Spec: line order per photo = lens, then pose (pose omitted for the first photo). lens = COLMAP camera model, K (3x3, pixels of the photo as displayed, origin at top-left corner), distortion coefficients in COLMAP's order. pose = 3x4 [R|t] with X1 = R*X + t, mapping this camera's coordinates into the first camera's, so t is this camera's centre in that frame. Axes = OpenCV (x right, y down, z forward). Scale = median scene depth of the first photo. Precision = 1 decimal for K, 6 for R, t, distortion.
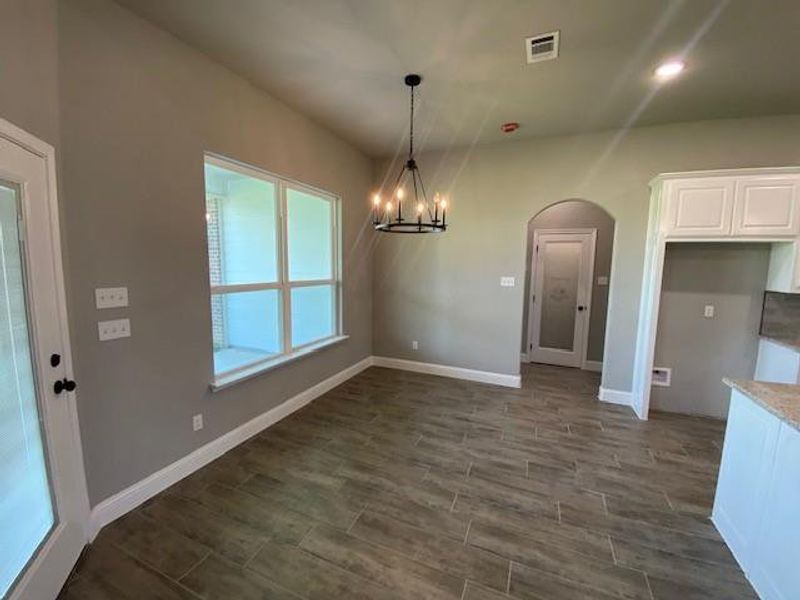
lens RADIAL K [[324.2, 0, 400.0], [0, 324.2, 300.0], [0, 0, 1]] dist [0.020693, -0.021274]
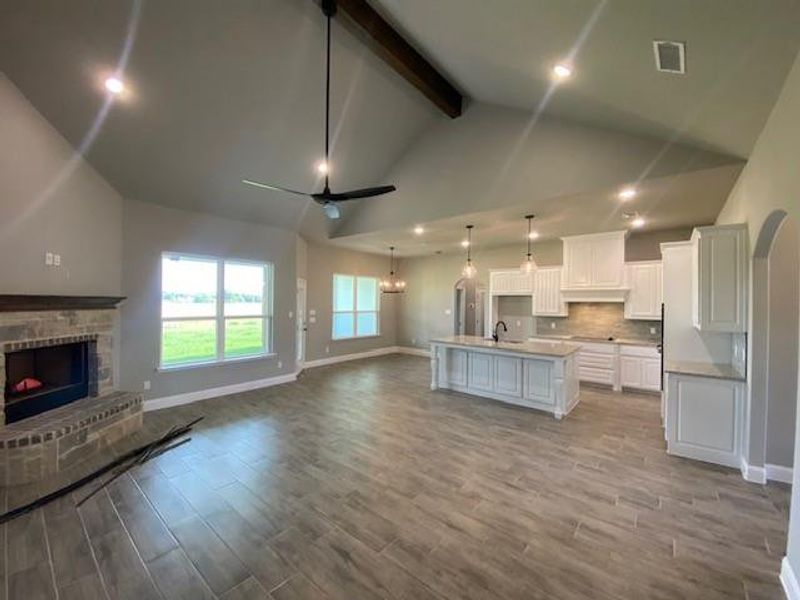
lens RADIAL K [[324.2, 0, 400.0], [0, 324.2, 300.0], [0, 0, 1]] dist [0.020693, -0.021274]
pose [[0.957193, -0.005620, -0.289396, 0.863234], [-0.030031, 0.992488, -0.118603, 0.182550], [0.287888, 0.122217, 0.949833, -1.635507]]
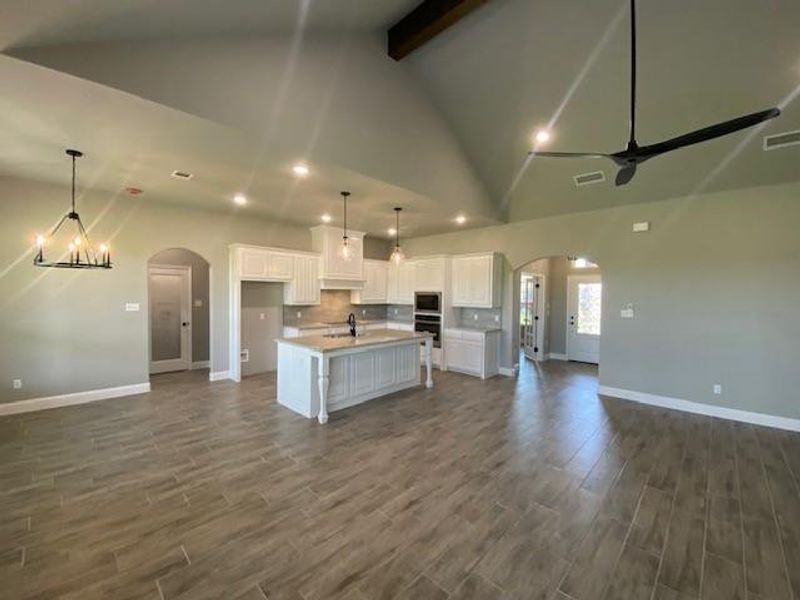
lens RADIAL K [[324.2, 0, 400.0], [0, 324.2, 300.0], [0, 0, 1]] dist [0.020693, -0.021274]
pose [[0.361052, -0.032330, 0.931985, -0.580535], [0.098656, 0.995115, -0.003700, 0.027275], [-0.927313, 0.093282, 0.362477, -0.495193]]
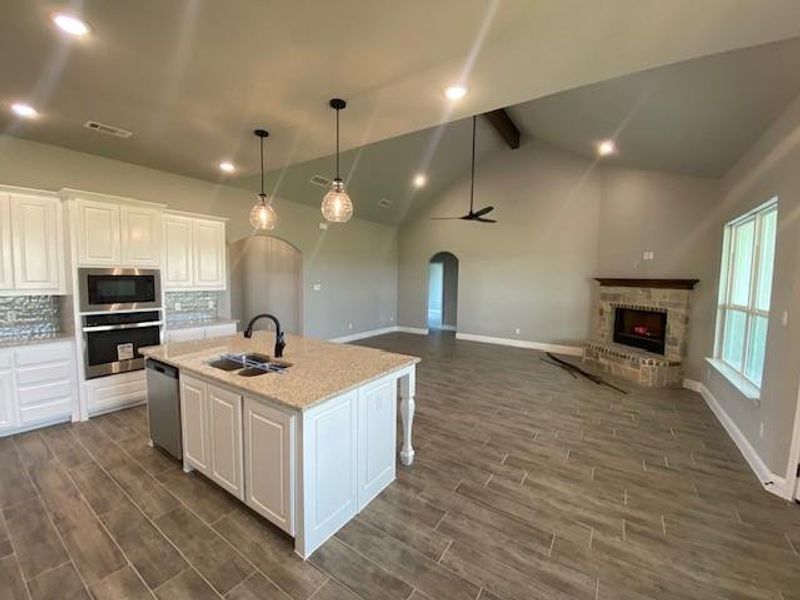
lens RADIAL K [[324.2, 0, 400.0], [0, 324.2, 300.0], [0, 0, 1]] dist [0.020693, -0.021274]
pose [[-0.981589, -0.044128, 0.185839, 0.369688], [-0.008976, 0.982529, 0.185893, -0.134691], [-0.190796, 0.180803, -0.964835, 1.101065]]
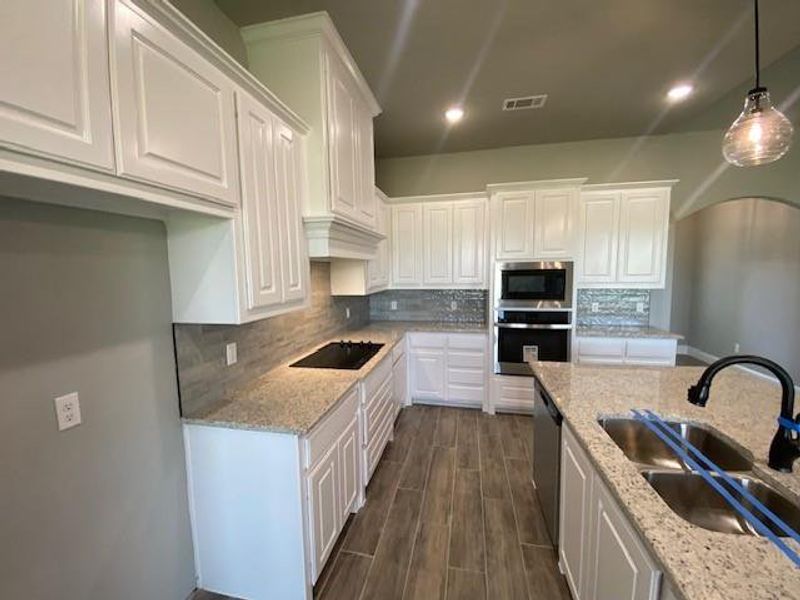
lens RADIAL K [[324.2, 0, 400.0], [0, 324.2, 300.0], [0, 0, 1]] dist [0.020693, -0.021274]
pose [[-0.196048, -0.100741, 0.975406, 0.620895], [0.121333, 0.984573, 0.126075, -0.082884], [-0.973059, 0.143066, -0.180800, 0.768779]]
